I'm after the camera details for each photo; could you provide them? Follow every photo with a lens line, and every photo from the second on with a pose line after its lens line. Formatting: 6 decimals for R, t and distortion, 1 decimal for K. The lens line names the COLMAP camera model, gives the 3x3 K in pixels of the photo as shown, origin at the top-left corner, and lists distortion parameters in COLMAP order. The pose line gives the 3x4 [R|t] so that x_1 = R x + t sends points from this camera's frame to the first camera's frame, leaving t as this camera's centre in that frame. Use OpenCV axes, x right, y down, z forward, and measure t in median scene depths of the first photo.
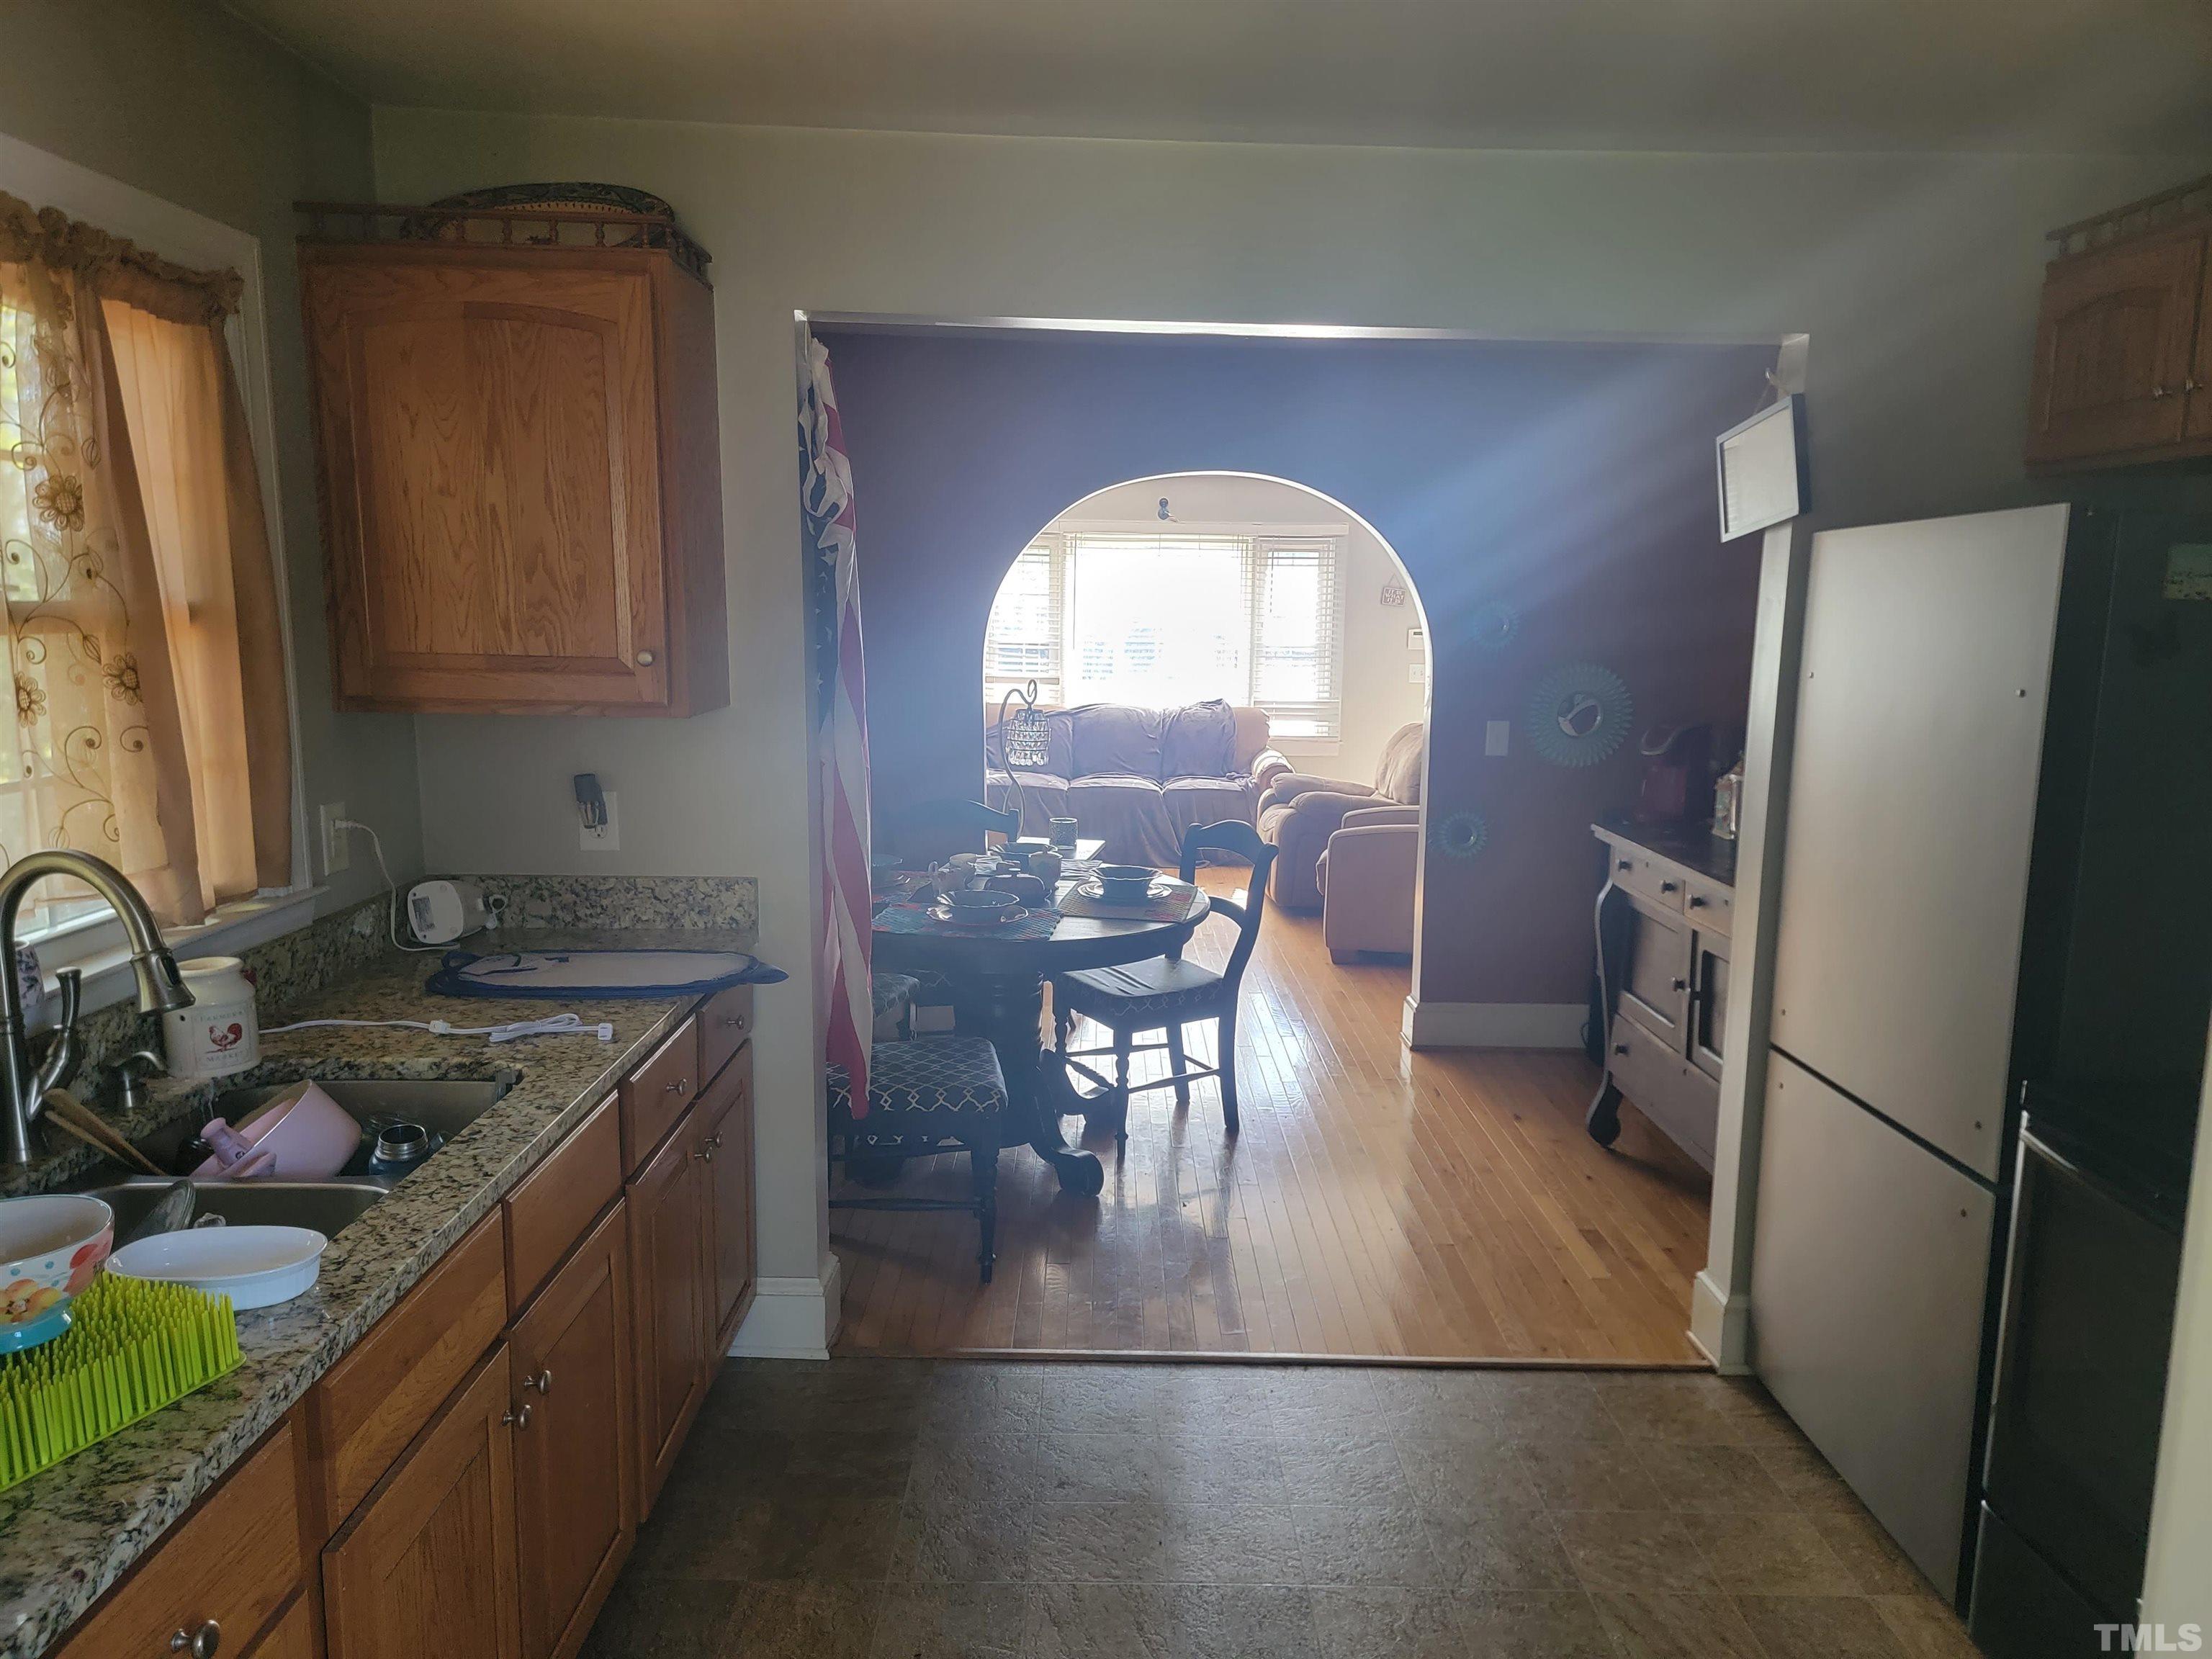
lens RADIAL K [[1528.6, 0, 1123.0], [0, 1528.6, 820.4], [0, 0, 1]] dist [0.040104, -0.024684]
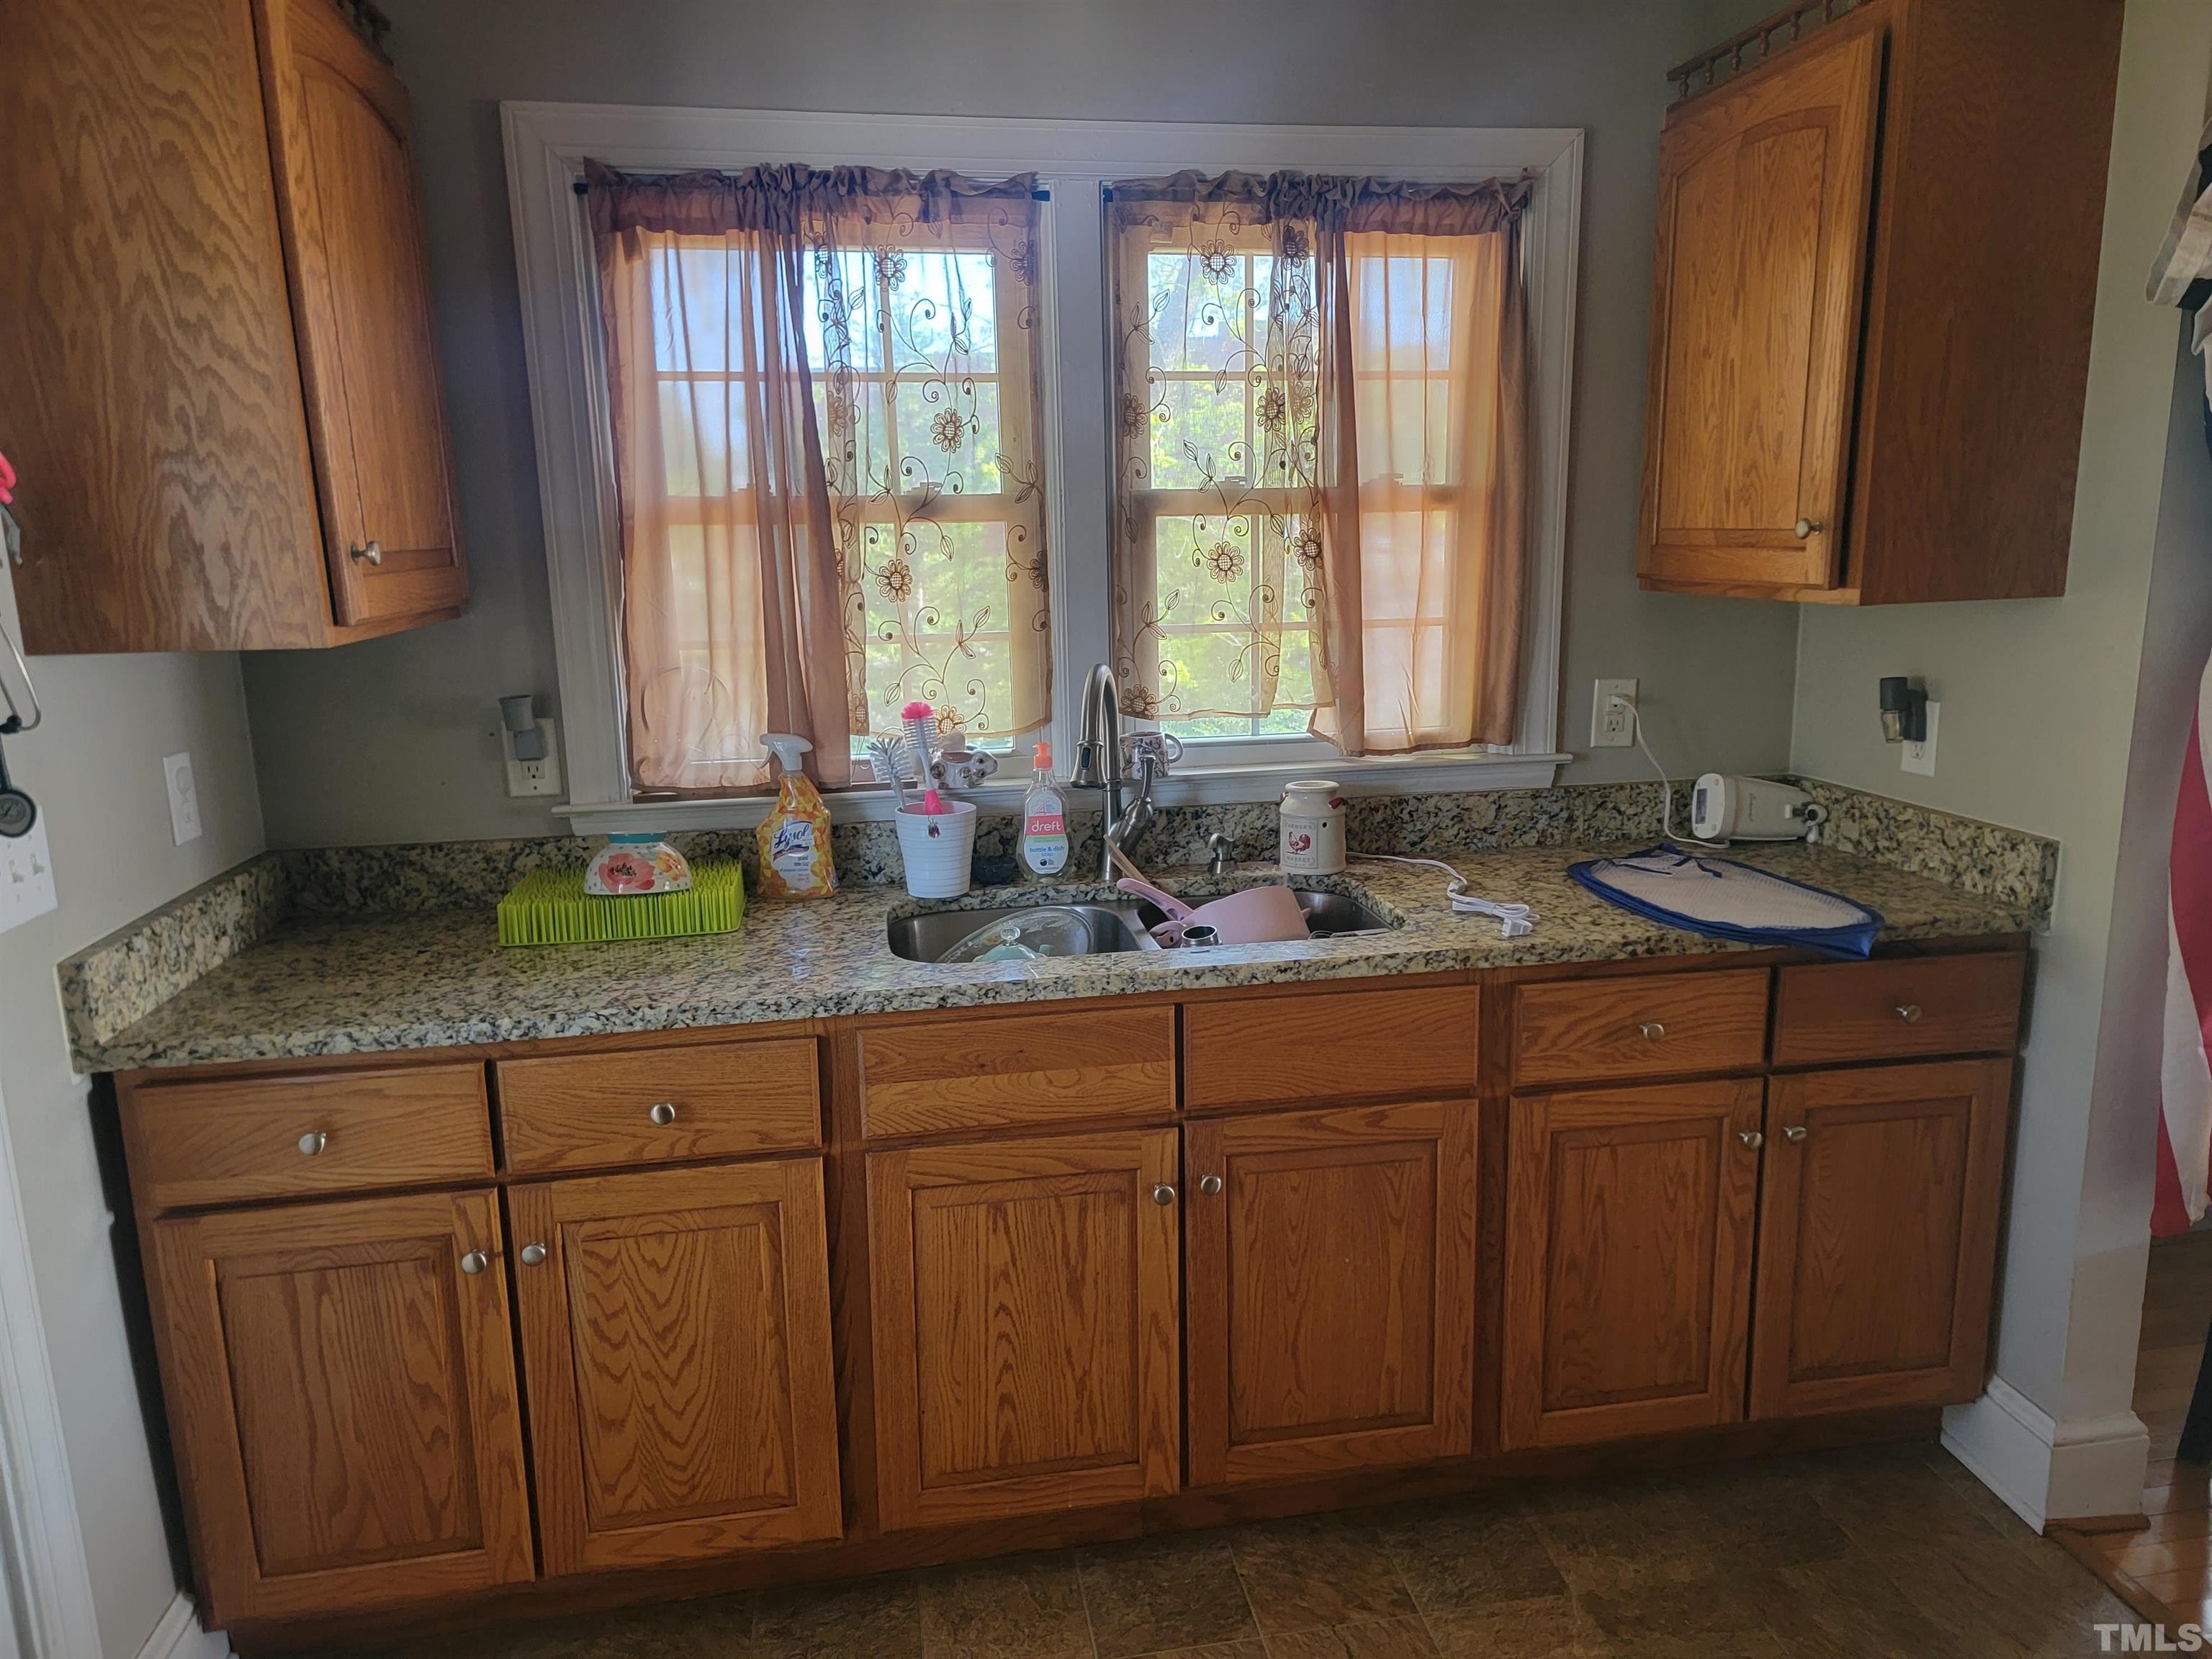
lens RADIAL K [[1528.6, 0, 1121.9], [0, 1528.6, 843.0], [0, 0, 1]] dist [0.040104, -0.024684]
pose [[0.165470, 0.183137, -0.969062, 0.453761], [-0.116895, 0.979322, 0.165116, -0.035260], [0.979263, 0.085957, 0.183456, 0.507434]]
